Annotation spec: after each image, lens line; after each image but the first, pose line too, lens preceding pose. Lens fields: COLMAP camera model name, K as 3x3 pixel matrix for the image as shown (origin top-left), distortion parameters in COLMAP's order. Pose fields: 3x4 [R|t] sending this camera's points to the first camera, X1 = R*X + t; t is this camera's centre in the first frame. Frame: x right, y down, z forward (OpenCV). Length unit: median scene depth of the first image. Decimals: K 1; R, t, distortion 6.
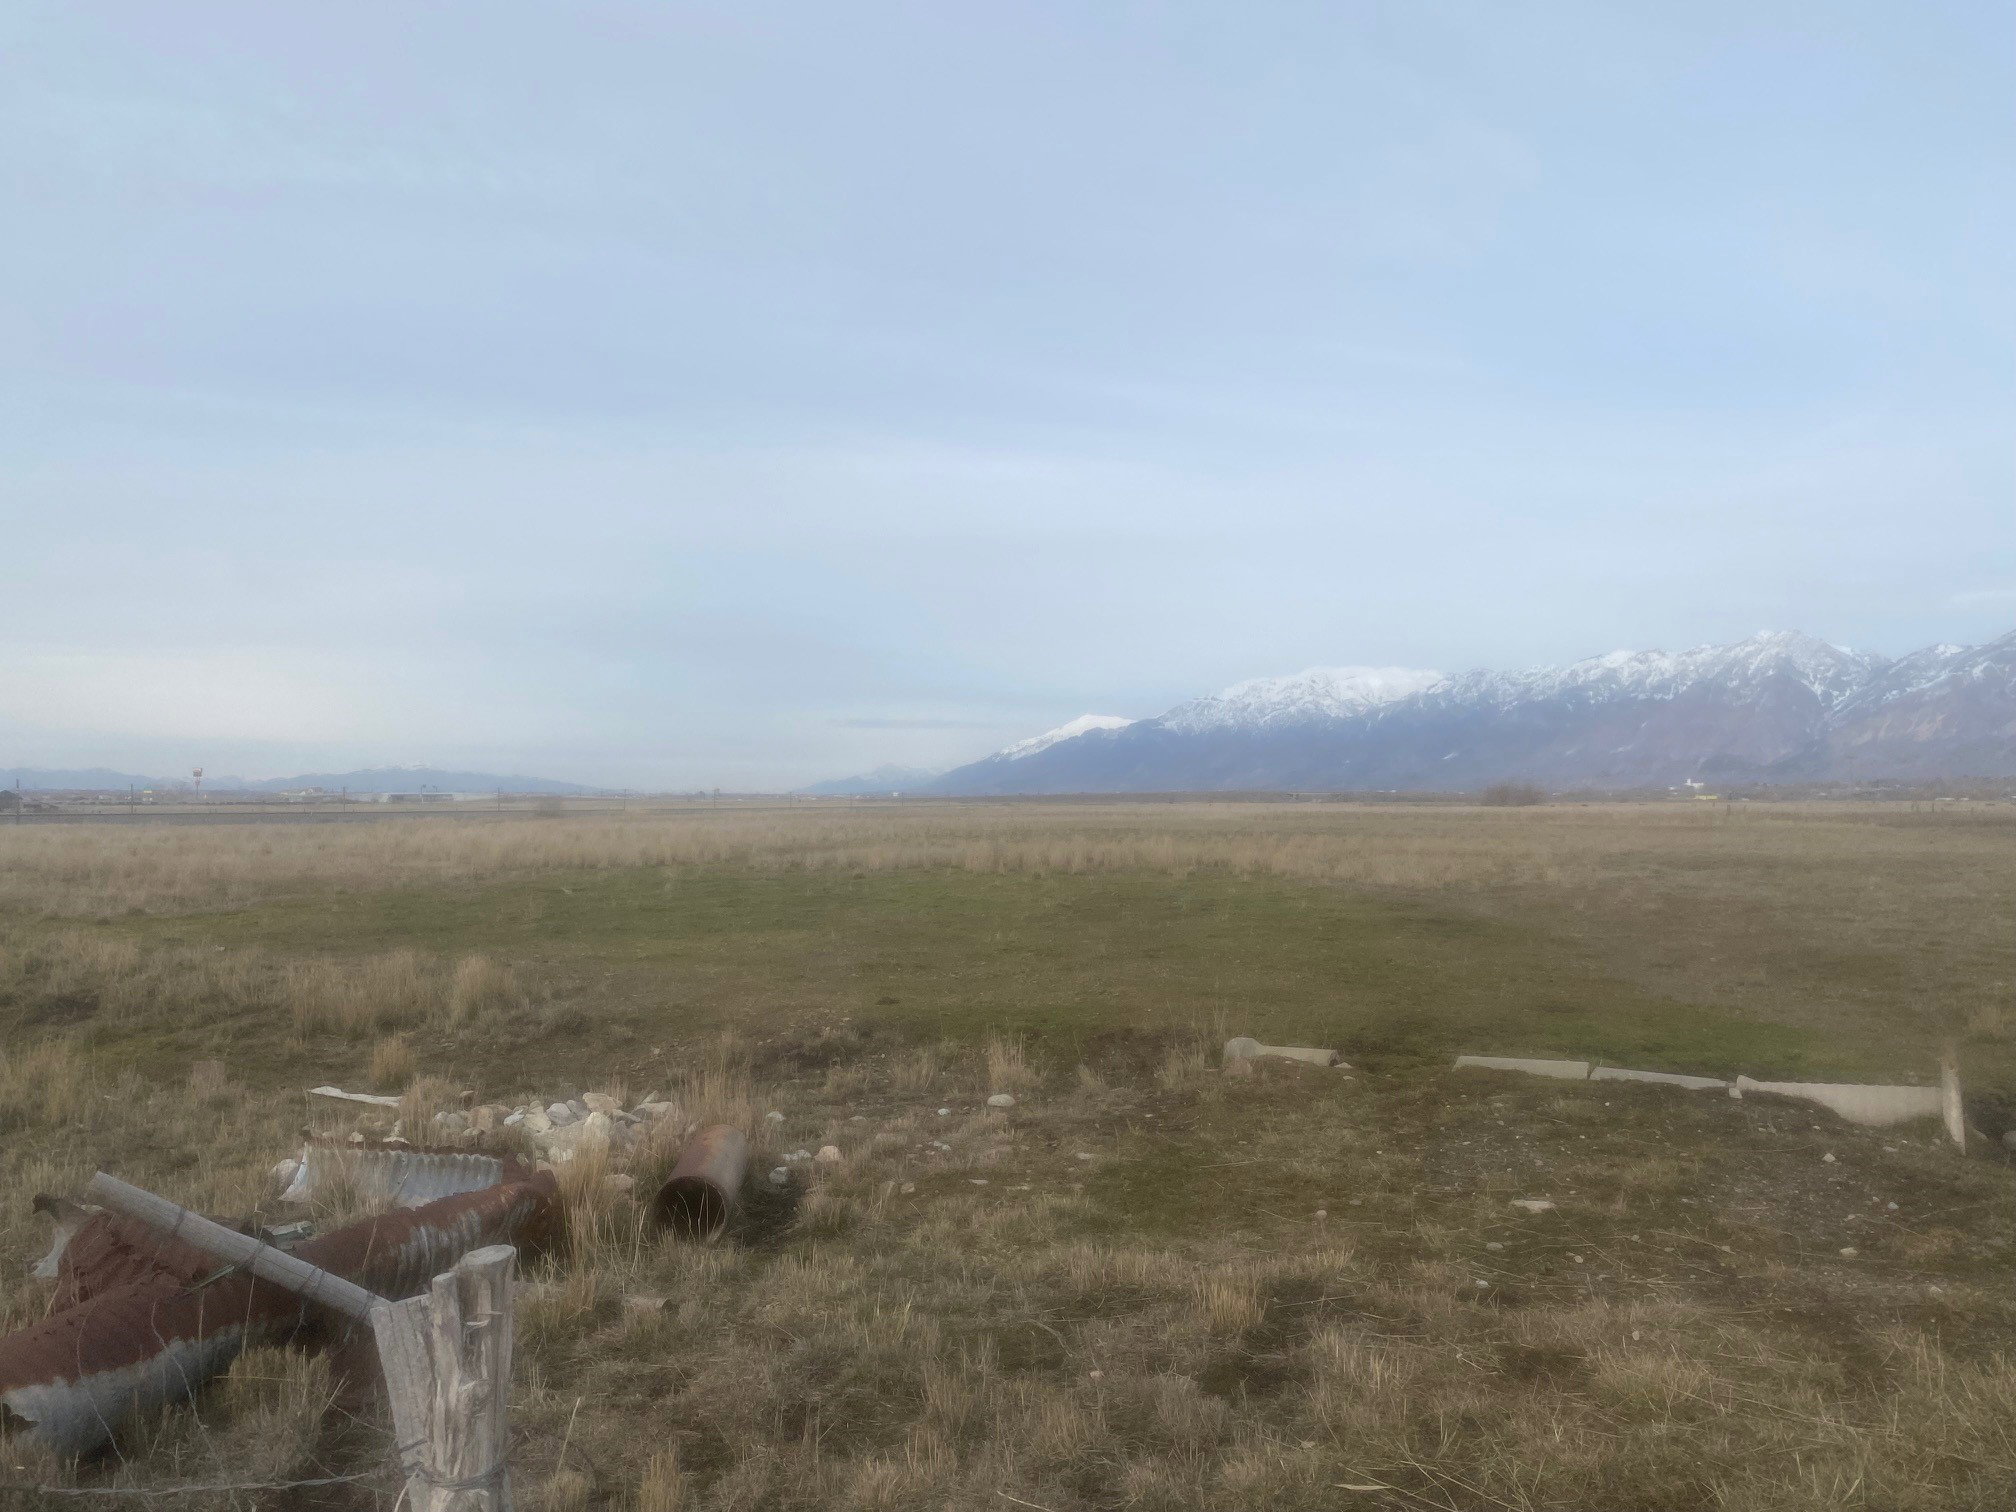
lens RADIAL K [[1507.7, 0, 996.0], [0, 1507.7, 756.1], [0, 0, 1]] dist [0.003357, -0.004452]
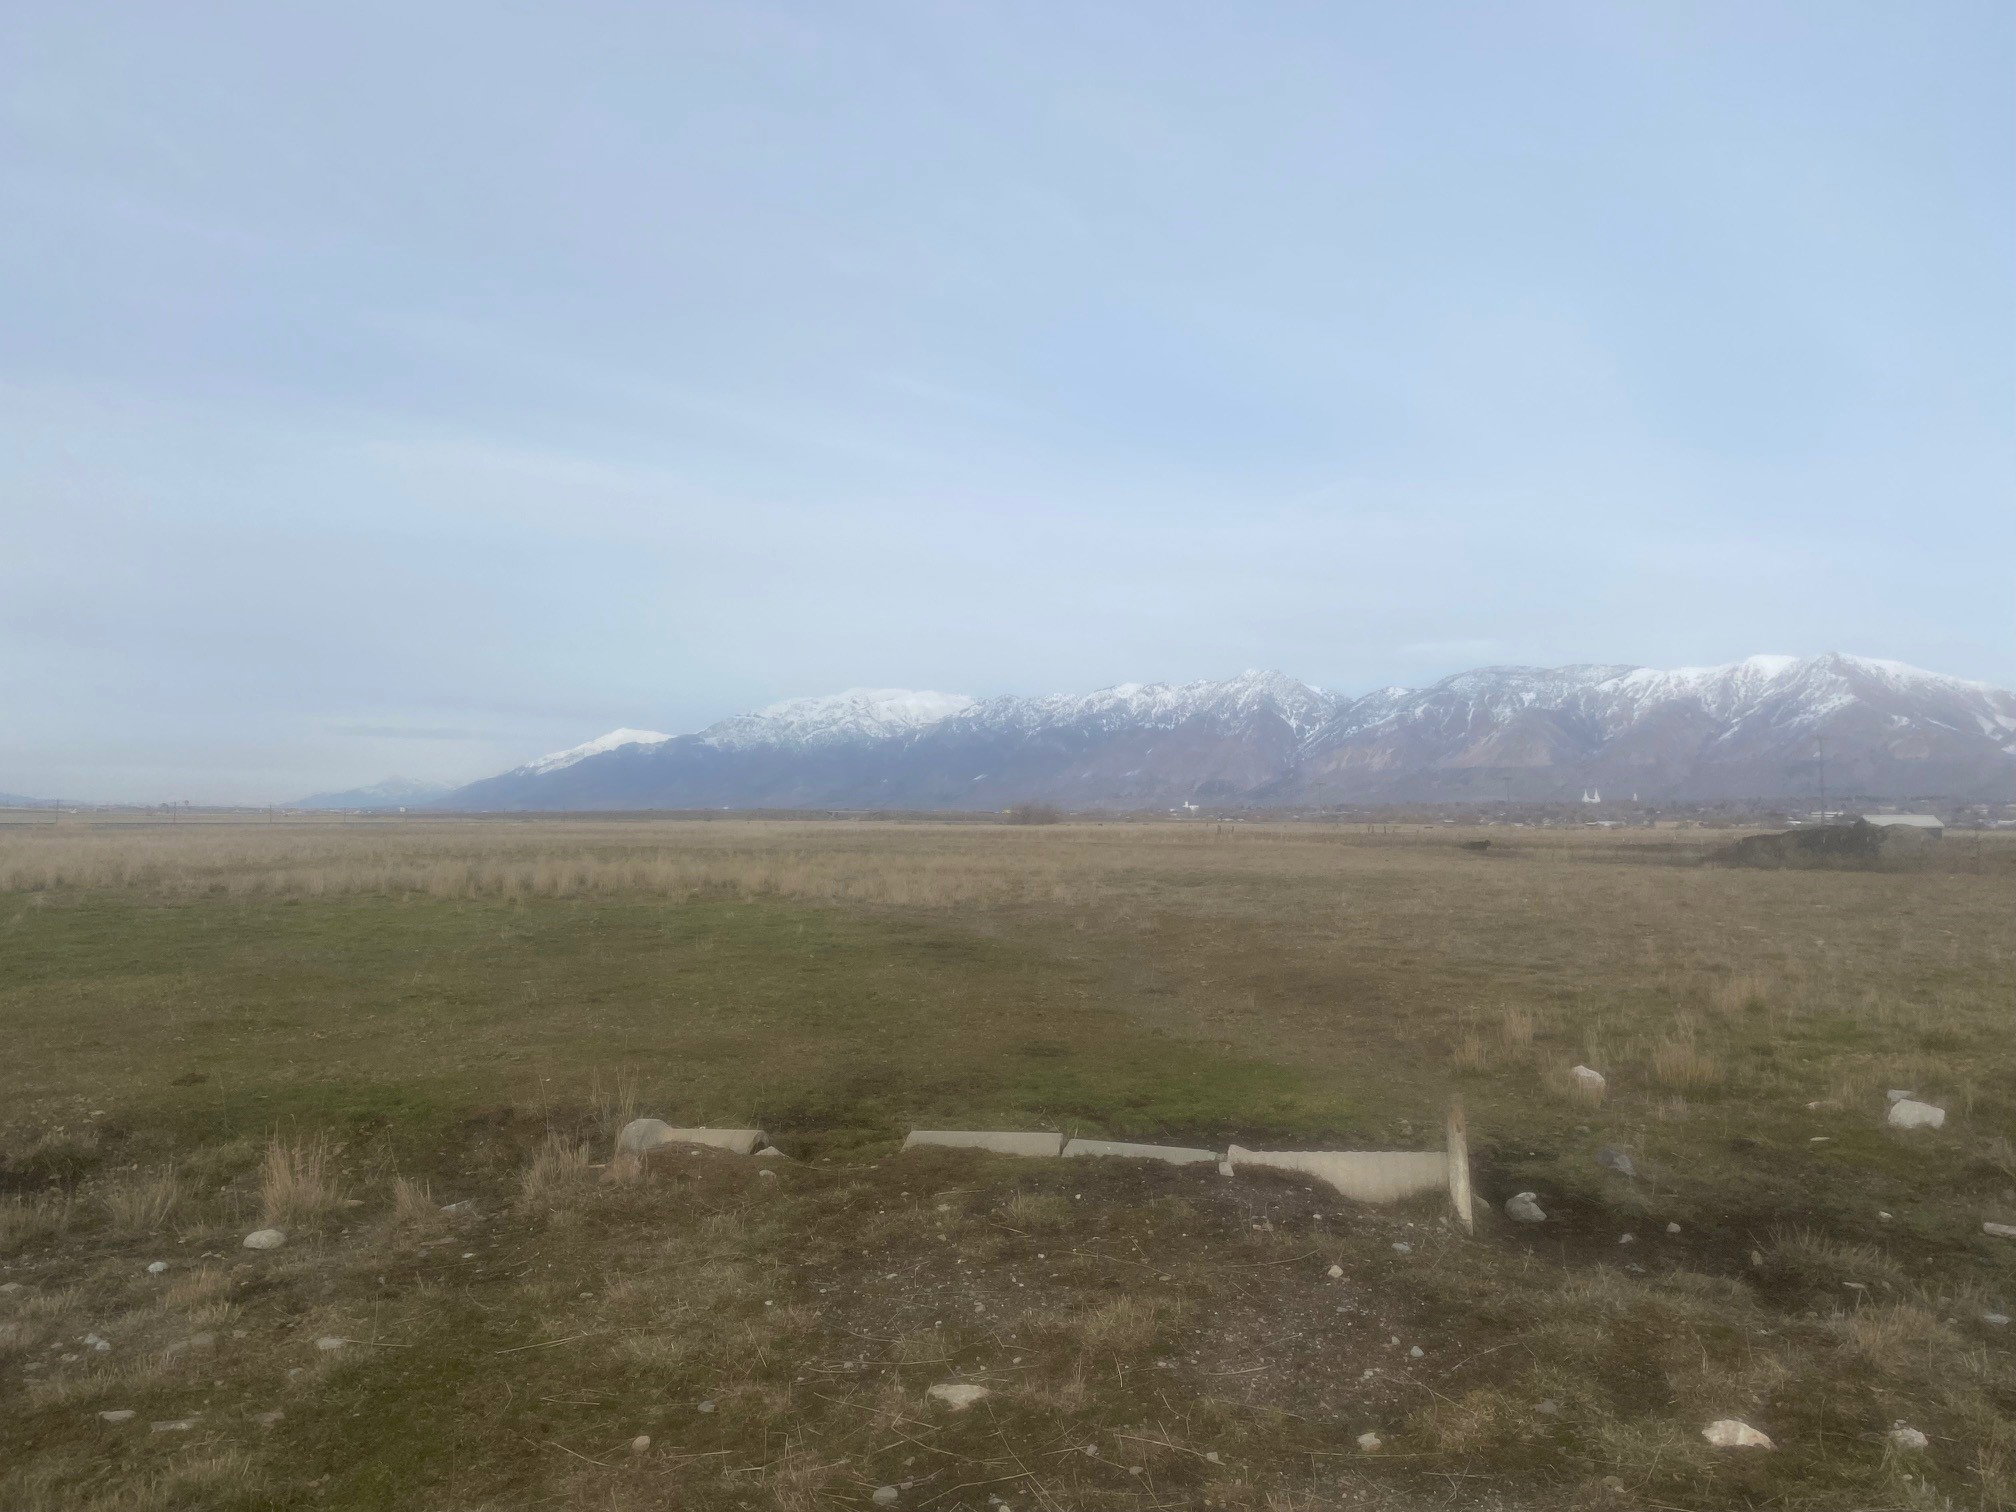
lens RADIAL K [[1467.2, 0, 997.6], [0, 1467.2, 733.7], [0, 0, 1]] dist [0.152617, -0.228071]
pose [[0.954538, 0.025072, 0.297033, 0.080595], [-0.016739, 0.999393, -0.030564, 0.008312], [-0.297619, 0.024203, 0.954378, 0.166130]]
